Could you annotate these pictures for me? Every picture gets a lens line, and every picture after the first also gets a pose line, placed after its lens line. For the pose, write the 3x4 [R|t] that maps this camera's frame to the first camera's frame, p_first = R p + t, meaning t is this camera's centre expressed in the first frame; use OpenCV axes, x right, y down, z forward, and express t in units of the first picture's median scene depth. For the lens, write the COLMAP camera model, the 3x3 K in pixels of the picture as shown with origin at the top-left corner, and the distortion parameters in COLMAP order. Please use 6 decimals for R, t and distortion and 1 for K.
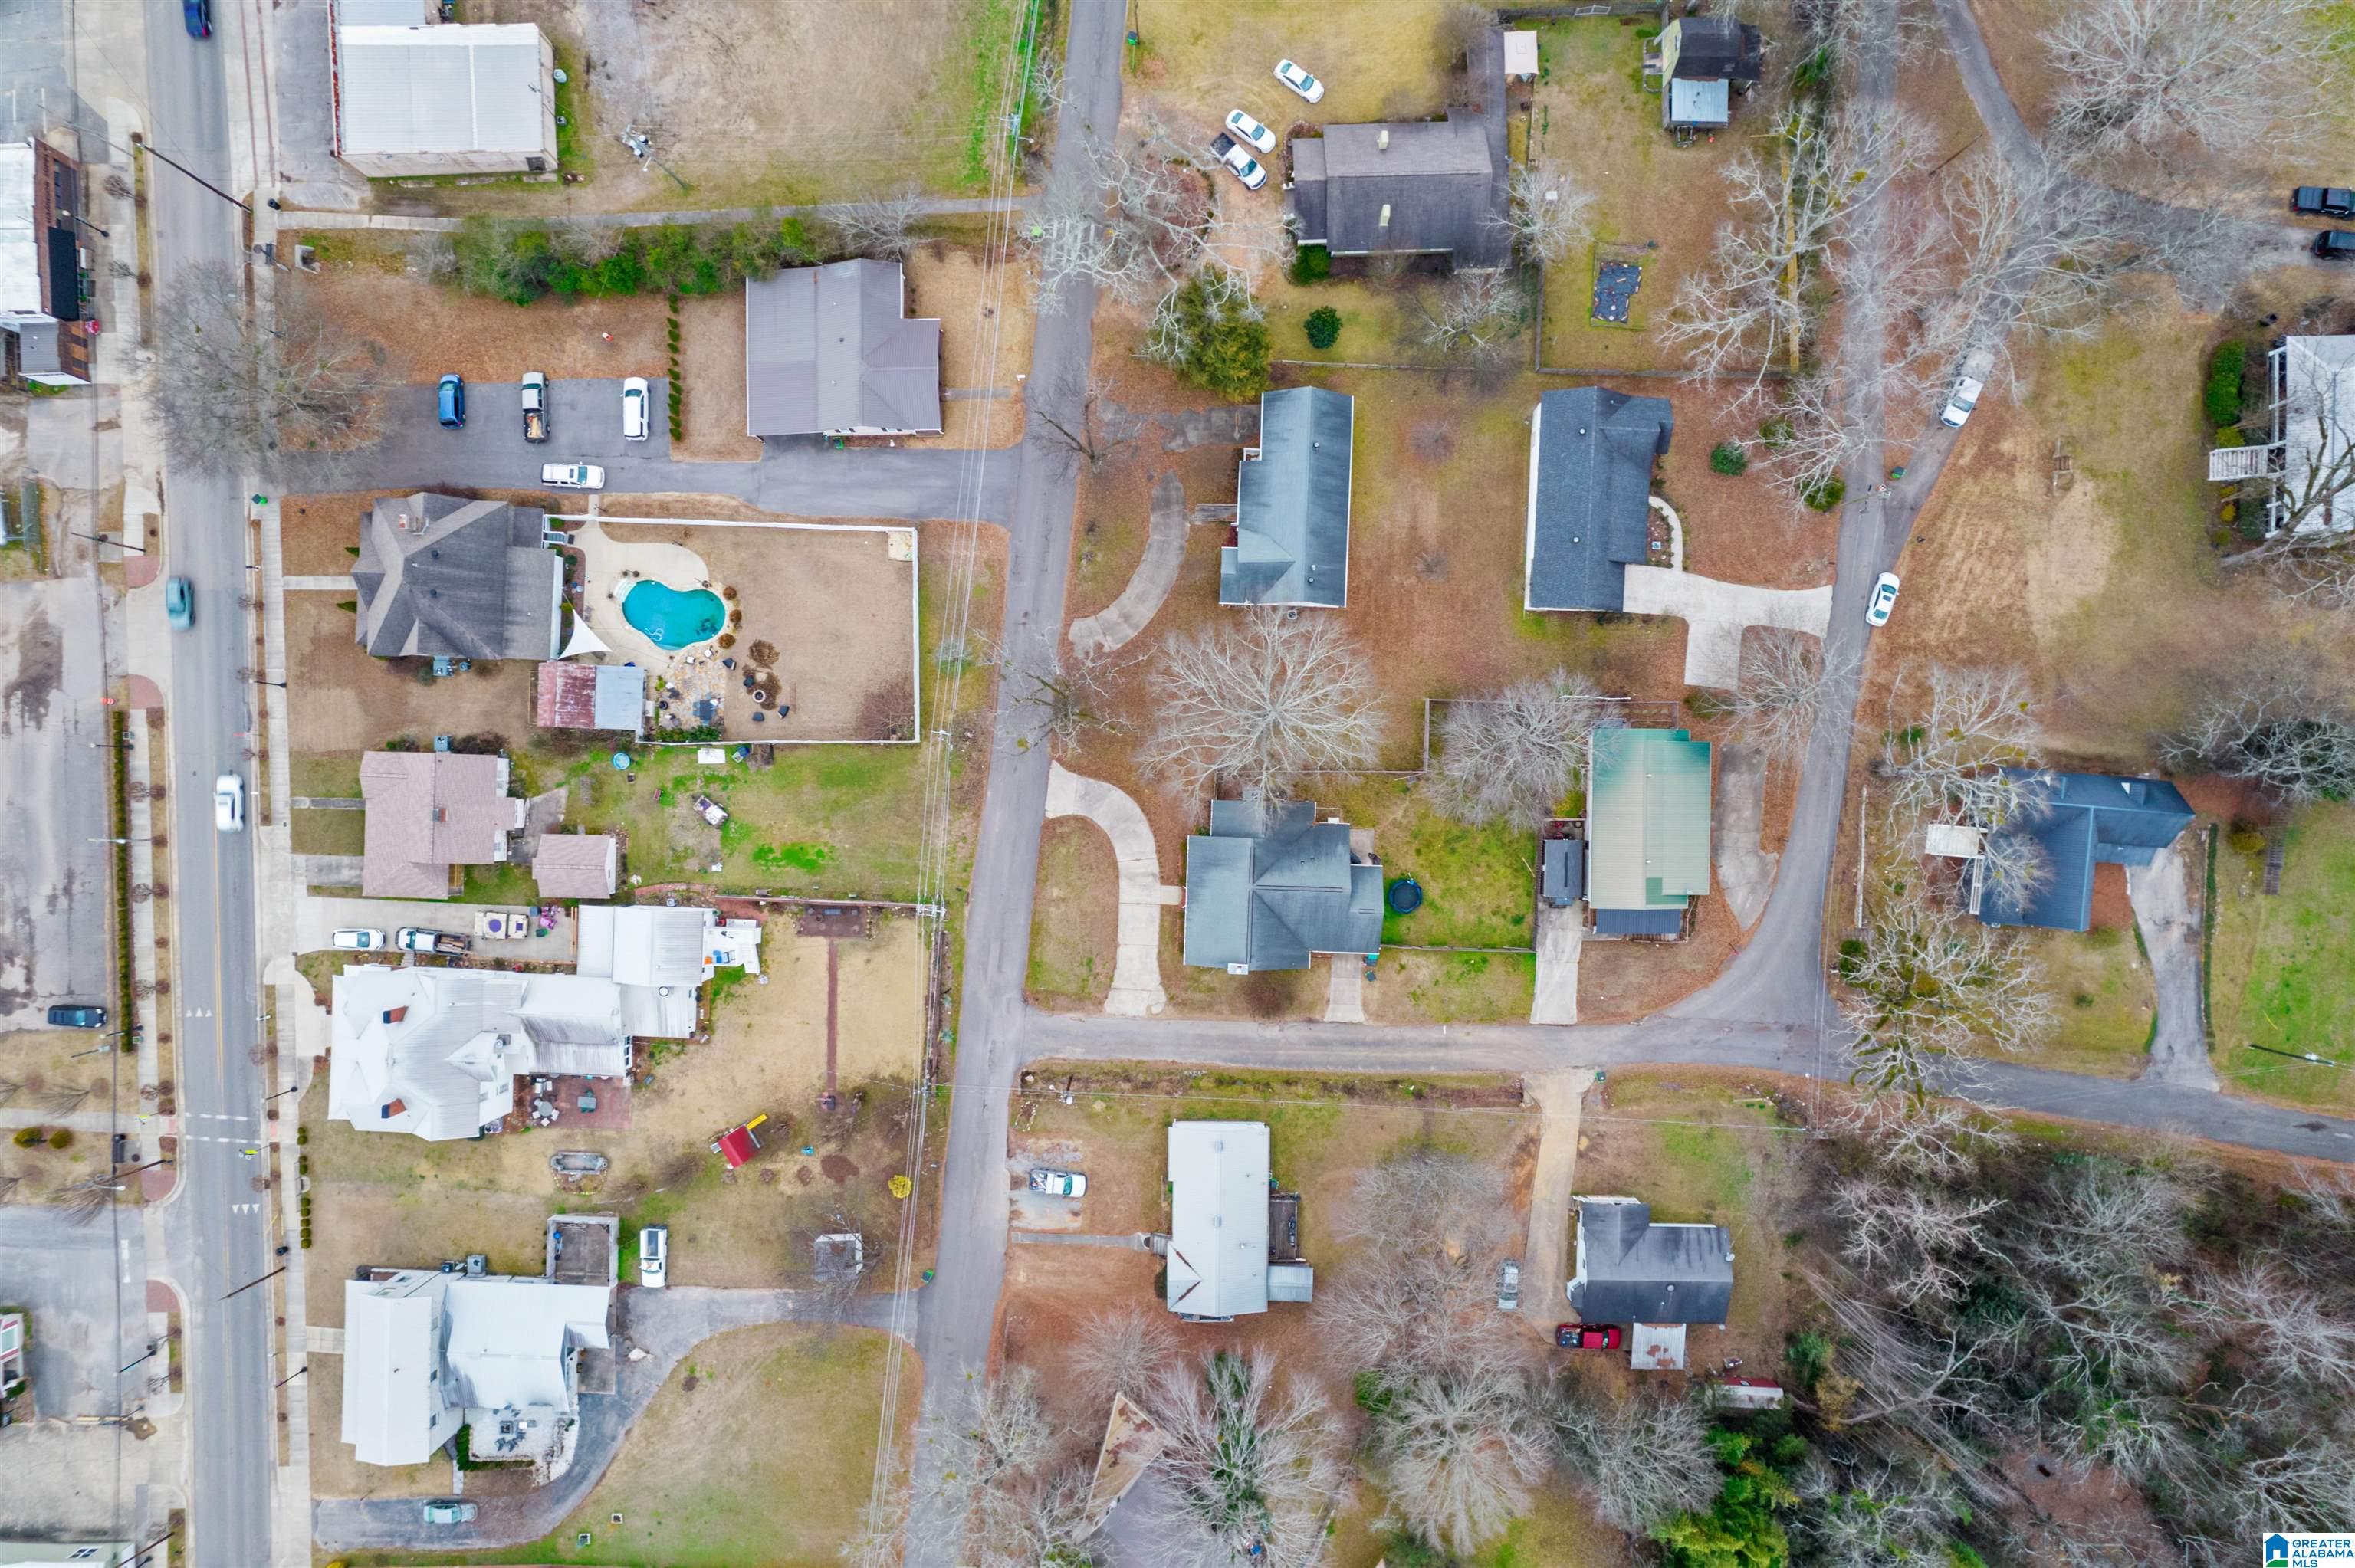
lens RADIAL K [[1516.4, 0, 1223.6], [0, 1516.4, 828.0], [0, 0, 1]] dist [-0.057033, 0.048520]
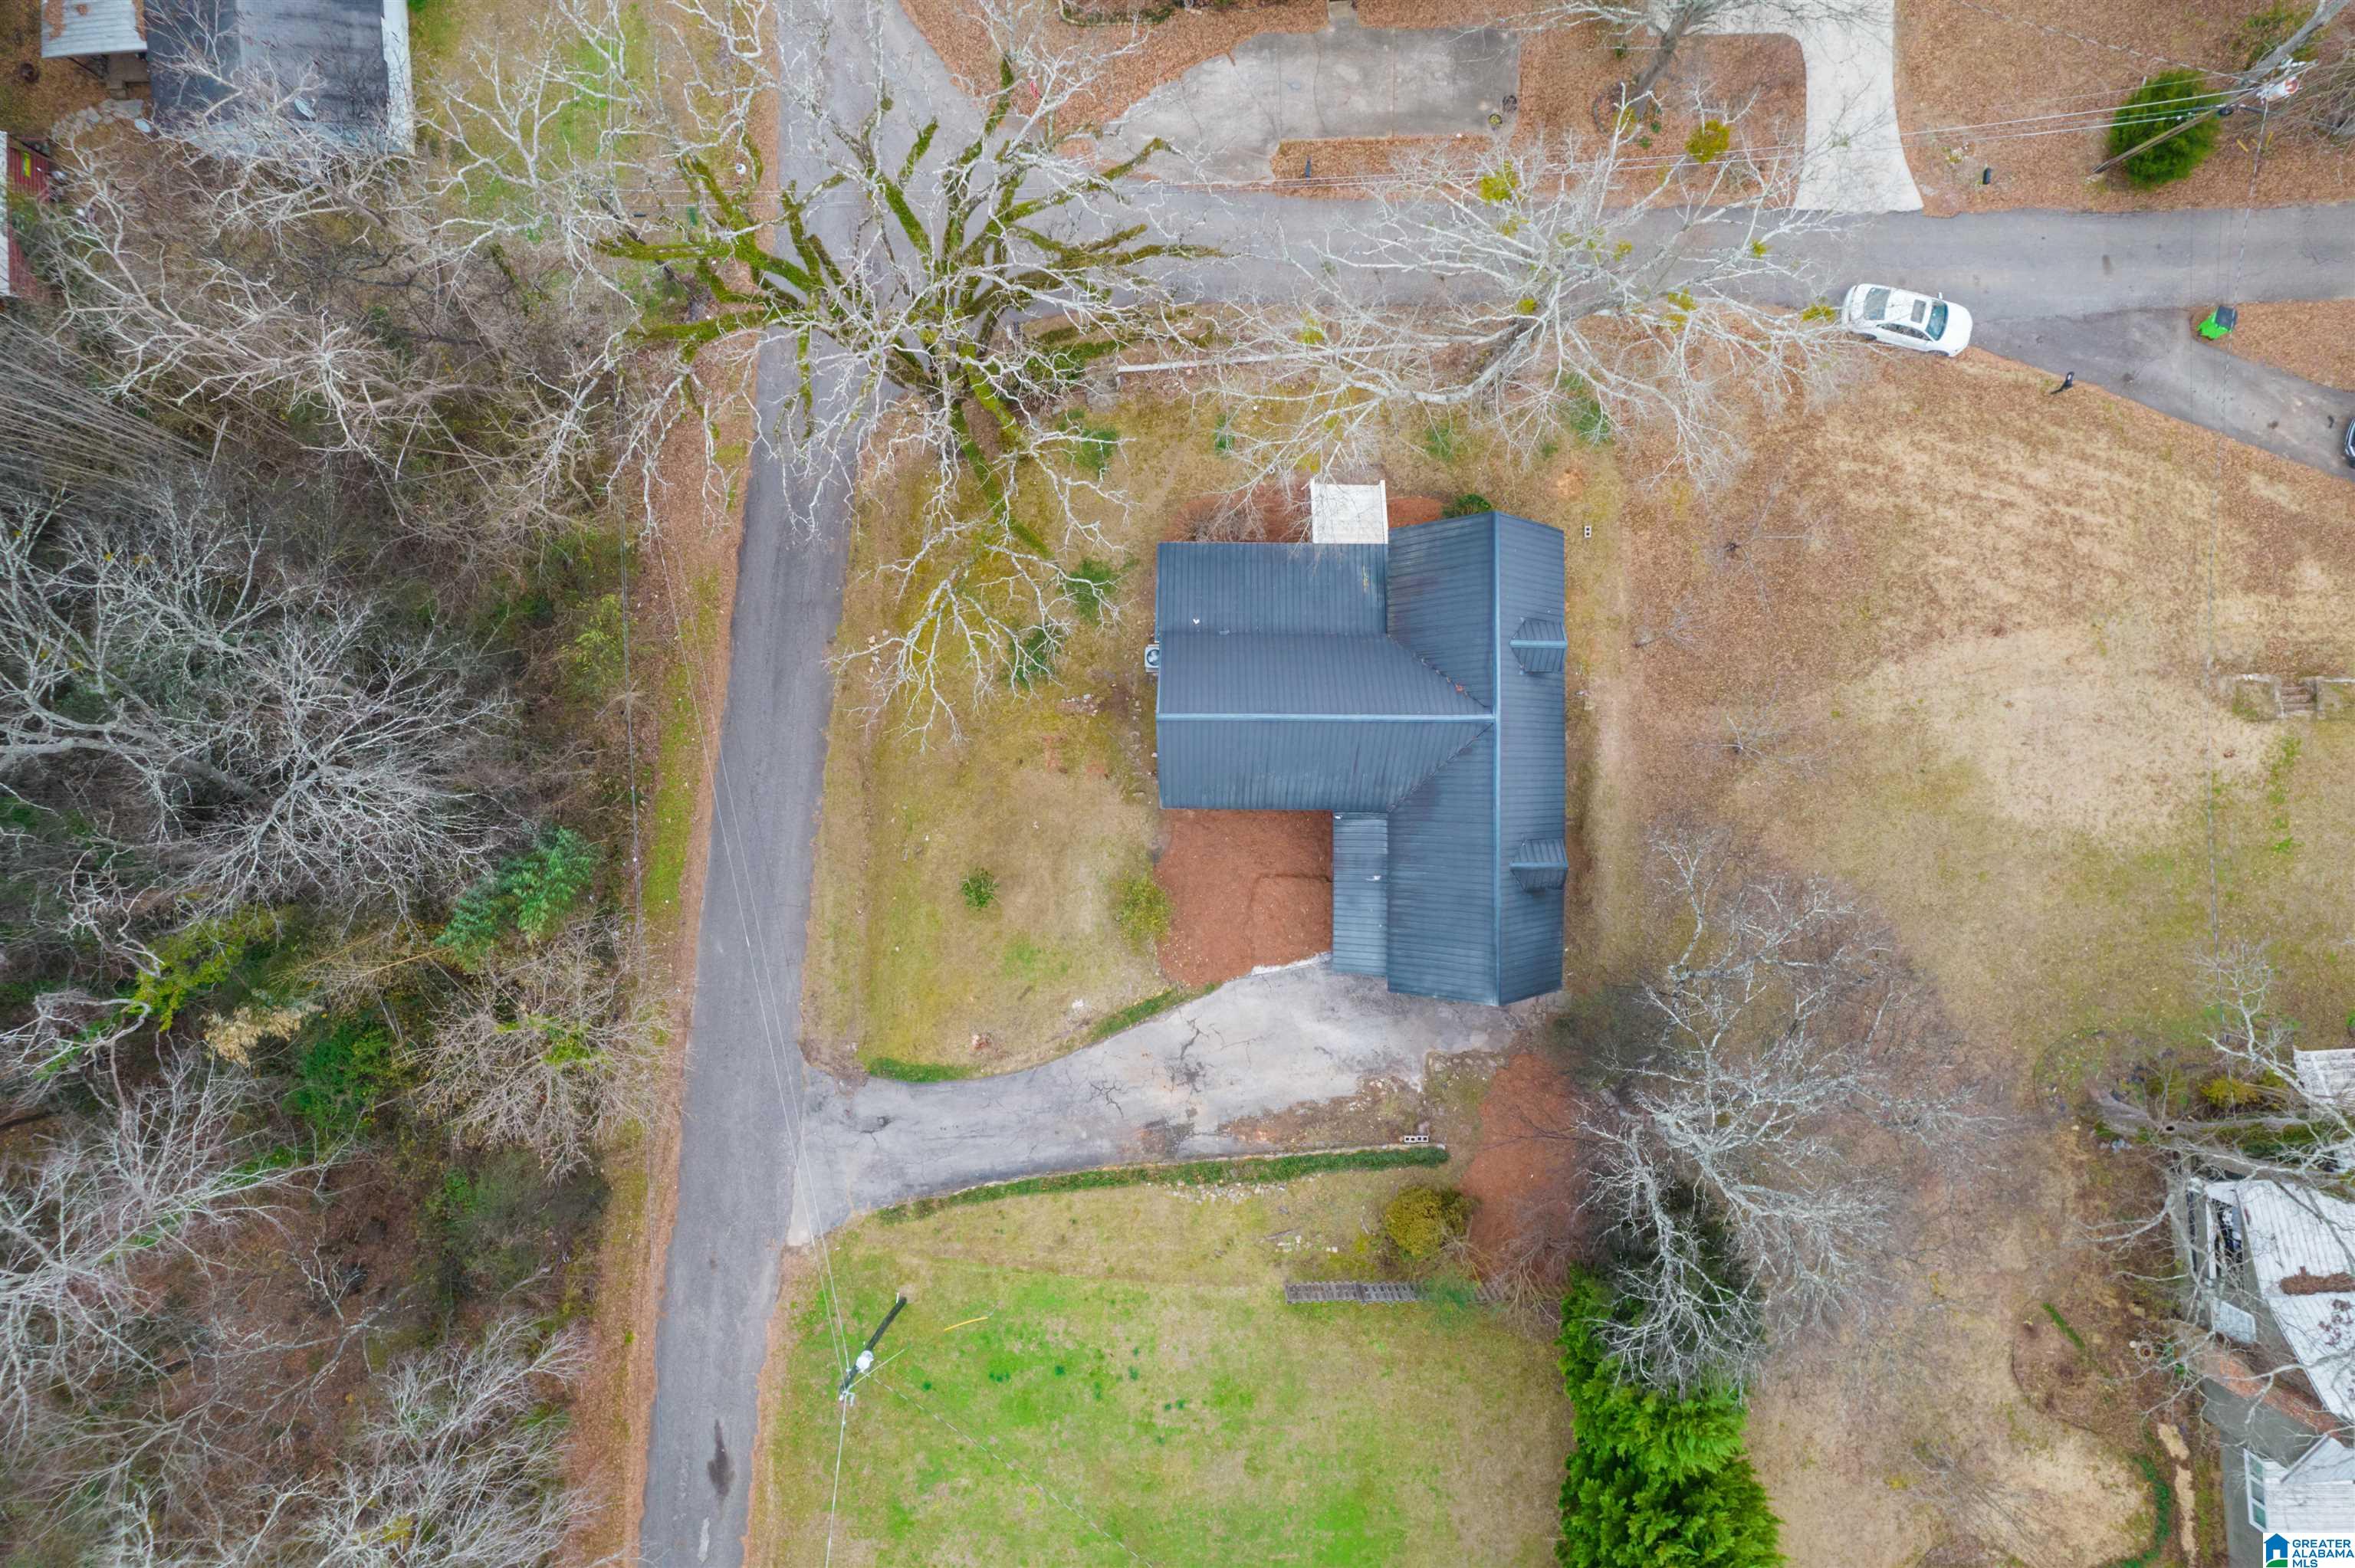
lens RADIAL K [[1516.4, 0, 1177.7], [0, 1516.4, 778.5], [0, 0, 1]] dist [-0.057033, 0.048520]
pose [[0.082282, 0.996587, -0.006659, 0.542603], [-0.996528, 0.082188, -0.013305, 0.064533], [-0.012713, 0.007731, 0.999889, 0.578033]]
